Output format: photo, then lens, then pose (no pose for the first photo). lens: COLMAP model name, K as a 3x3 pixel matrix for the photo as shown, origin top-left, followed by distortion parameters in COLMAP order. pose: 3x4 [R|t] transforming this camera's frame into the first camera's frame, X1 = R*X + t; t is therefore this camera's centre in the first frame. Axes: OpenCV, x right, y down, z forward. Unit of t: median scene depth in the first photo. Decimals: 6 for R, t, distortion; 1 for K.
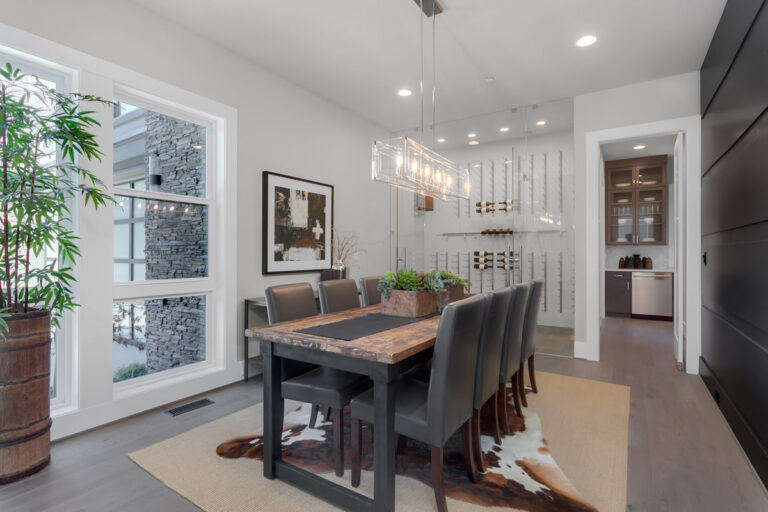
lens RADIAL K [[372.3, 0, 384.0], [0, 372.3, 256.0], [0, 0, 1]] dist [0.001089, 0.000153]
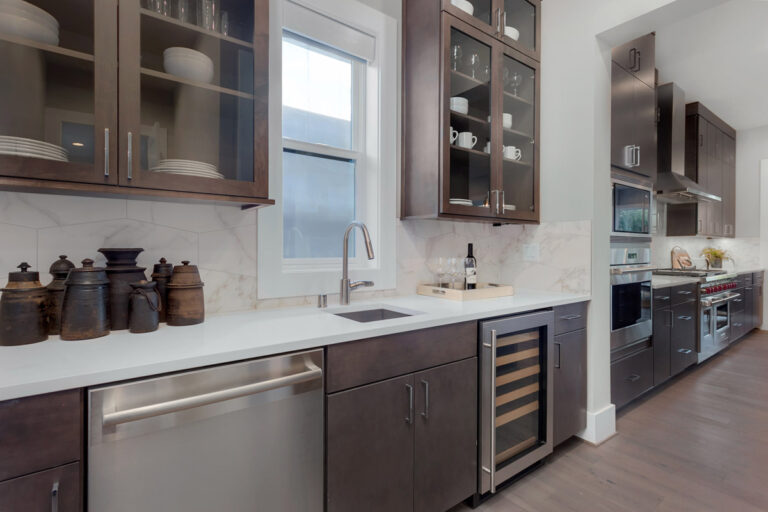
lens RADIAL K [[372.3, 0, 384.0], [0, 372.3, 256.0], [0, 0, 1]] dist [0.001089, 0.000153]
pose [[0.343214, -0.010572, 0.939198, 0.553144], [-0.001098, 0.999931, 0.011657, -0.002223], [-0.939257, -0.005032, 0.343179, 0.820884]]
